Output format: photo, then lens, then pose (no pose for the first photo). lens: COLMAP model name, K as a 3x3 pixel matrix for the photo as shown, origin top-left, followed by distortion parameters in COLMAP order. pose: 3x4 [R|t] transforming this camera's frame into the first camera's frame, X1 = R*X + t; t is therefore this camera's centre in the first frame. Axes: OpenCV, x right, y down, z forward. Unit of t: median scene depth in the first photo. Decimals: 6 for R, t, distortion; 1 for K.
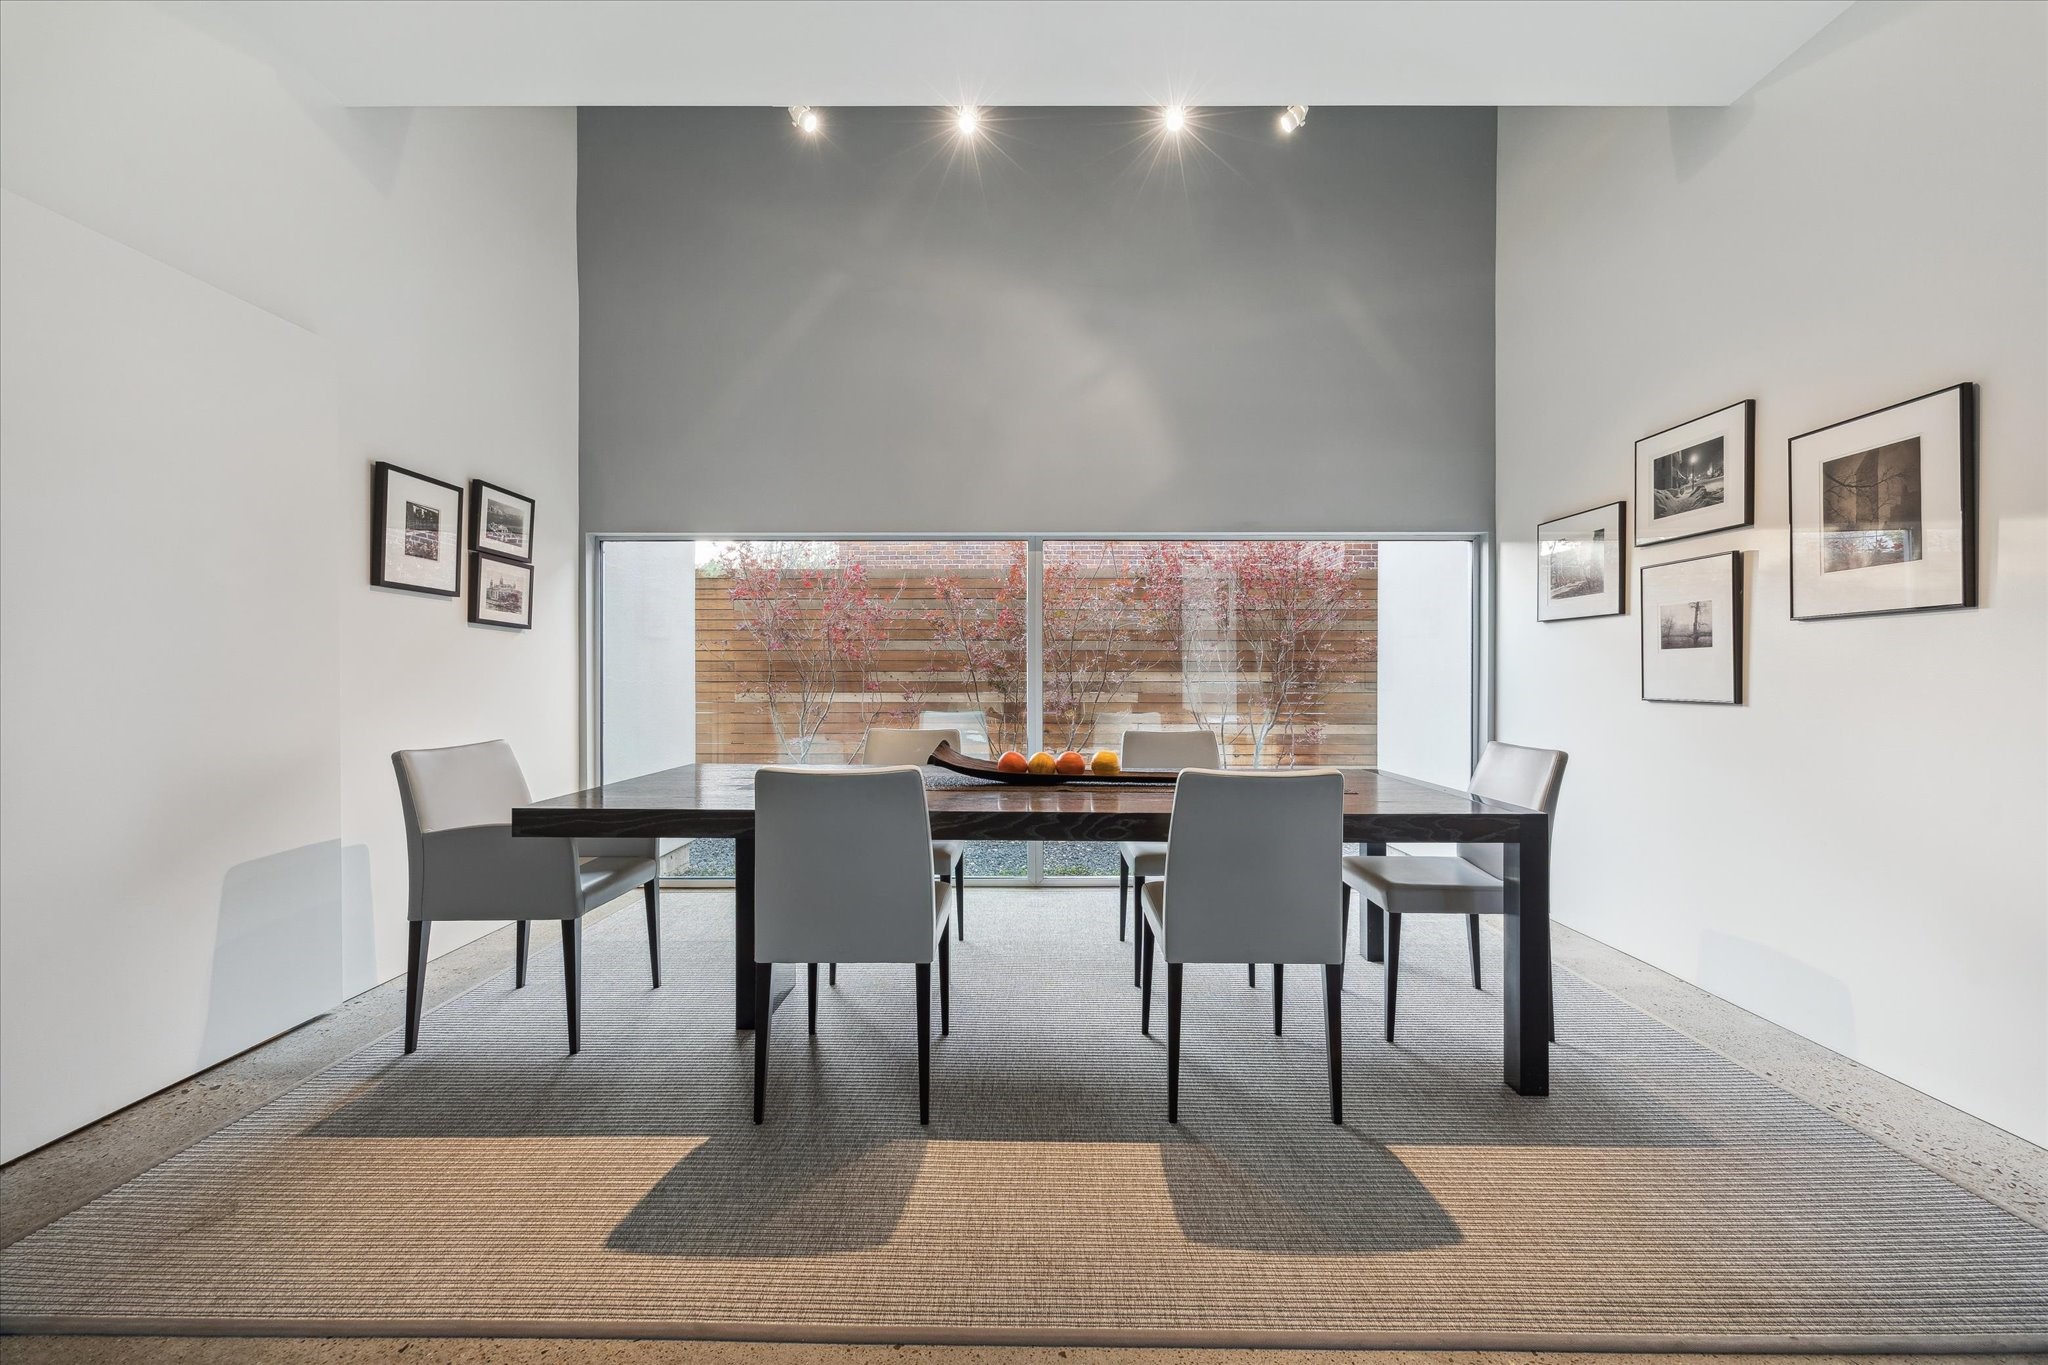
lens RADIAL K [[780.4, 0, 1029.4], [0, 780.4, 677.0], [0, 0, 1]] dist [-0.001755, -0.000625]
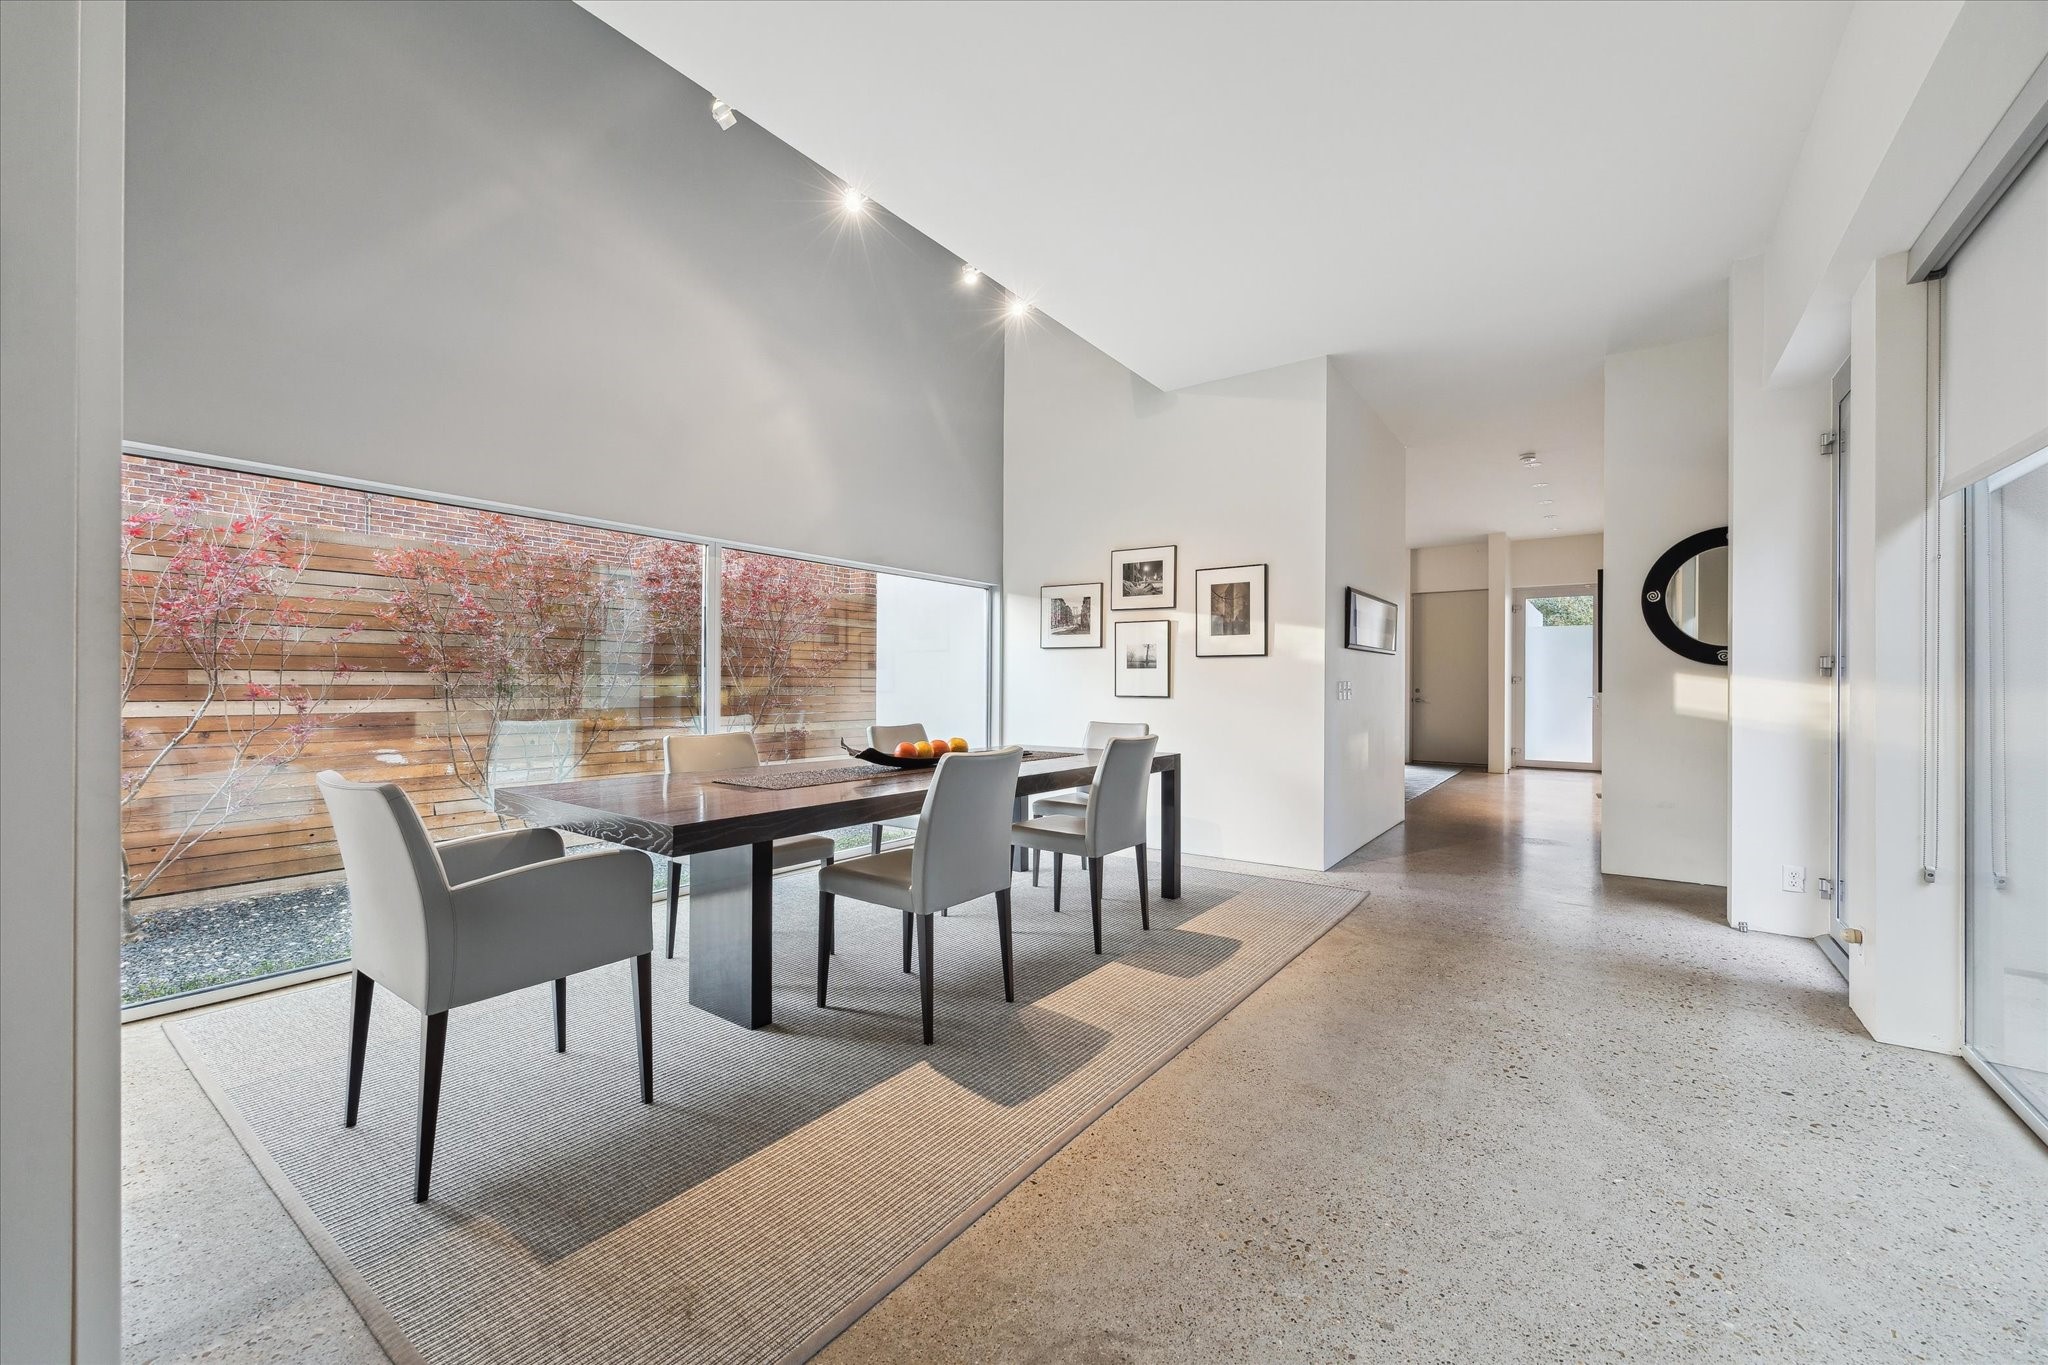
lens RADIAL K [[780.4, 0, 1045.6], [0, 780.4, 685.9], [0, 0, 1]] dist [-0.001755, -0.000625]
pose [[0.588172, -0.000583, 0.808736, -0.869671], [-0.006444, 0.999965, 0.005408, -0.004297], [-0.808710, -0.008392, 0.588147, 0.088108]]
